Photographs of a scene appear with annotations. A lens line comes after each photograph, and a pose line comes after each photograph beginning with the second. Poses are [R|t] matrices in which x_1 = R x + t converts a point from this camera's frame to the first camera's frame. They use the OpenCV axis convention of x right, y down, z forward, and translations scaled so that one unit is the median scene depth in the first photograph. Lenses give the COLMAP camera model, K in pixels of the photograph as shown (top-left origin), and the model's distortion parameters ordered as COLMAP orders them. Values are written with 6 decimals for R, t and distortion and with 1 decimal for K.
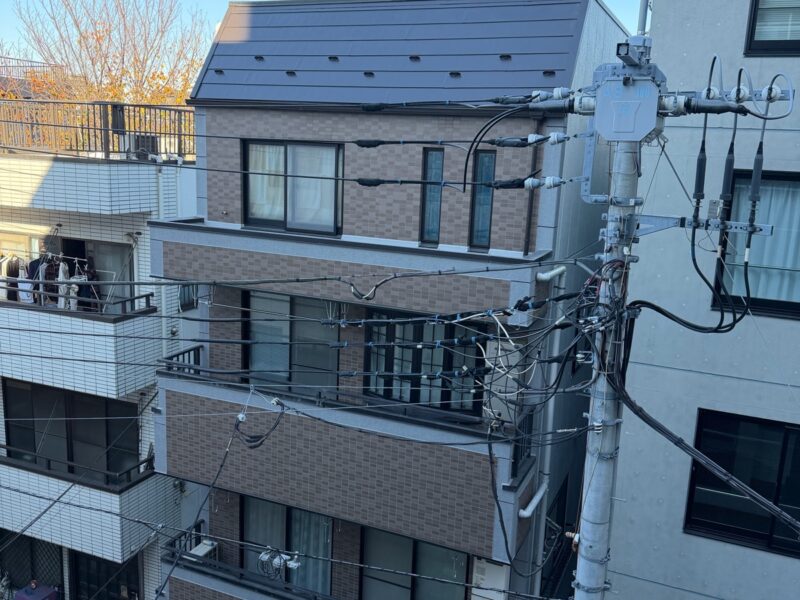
lens RADIAL K [[735.1, 0, 400.0], [0, 735.1, 300.0], [0, 0, 1]] dist [0.225196, -0.450032]
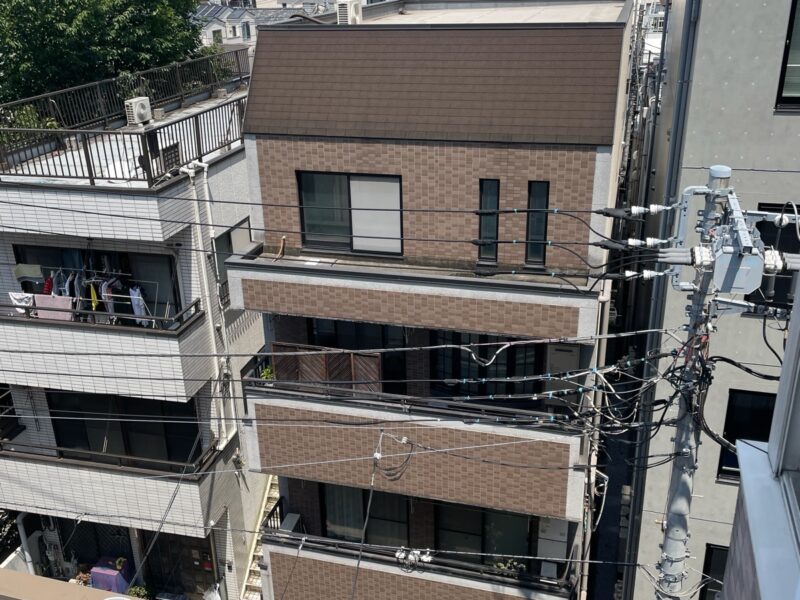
lens RADIAL K [[796.4, 0, 400.0], [0, 796.4, 300.0], [0, 0, 1]] dist [0.113780, -0.008557]
pose [[0.987955, -0.114628, 0.103952, -0.222804], [0.092119, 0.975432, 0.200115, -0.271019], [-0.124337, -0.188129, 0.974242, -0.171409]]
